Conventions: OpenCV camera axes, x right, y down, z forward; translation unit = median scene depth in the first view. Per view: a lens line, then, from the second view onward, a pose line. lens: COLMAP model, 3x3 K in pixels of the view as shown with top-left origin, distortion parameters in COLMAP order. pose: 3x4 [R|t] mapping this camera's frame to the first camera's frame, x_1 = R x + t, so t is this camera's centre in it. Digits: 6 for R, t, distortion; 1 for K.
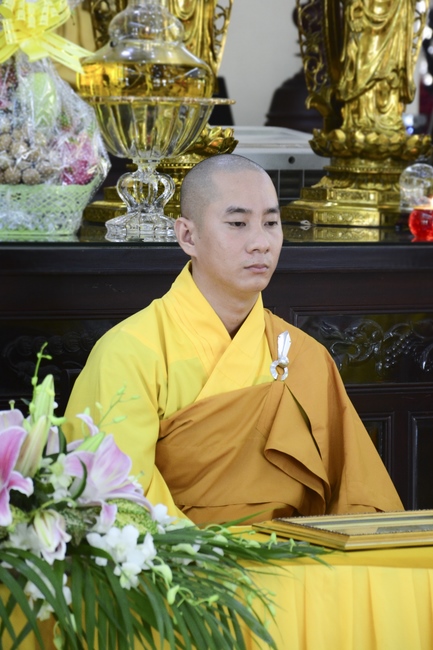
lens RADIAL K [[2687.6, 0, 217.2], [0, 2687.6, 324.7], [0, 0, 1]] dist [0.338421, 0.000000]
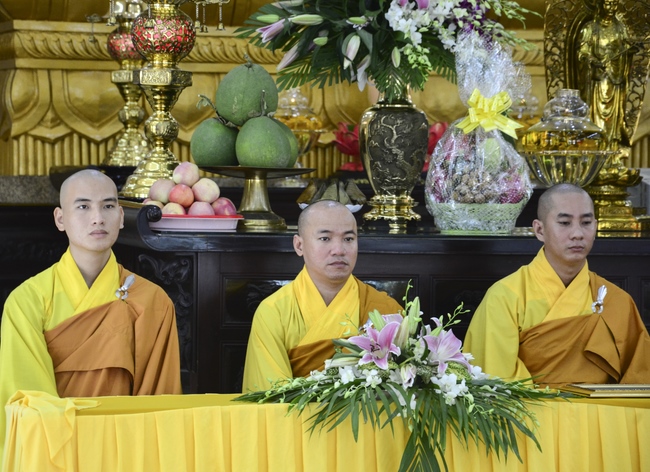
lens RADIAL K [[3083.0, 0, 324.8], [0, 3083.0, 236.2], [0, 0, 1]] dist [0.371544, 0.000000]
pose [[0.952887, -0.003680, -0.303305, 0.472175], [-0.011840, 0.998713, -0.049314, 0.073191], [0.303096, 0.050582, 0.951617, -0.983606]]
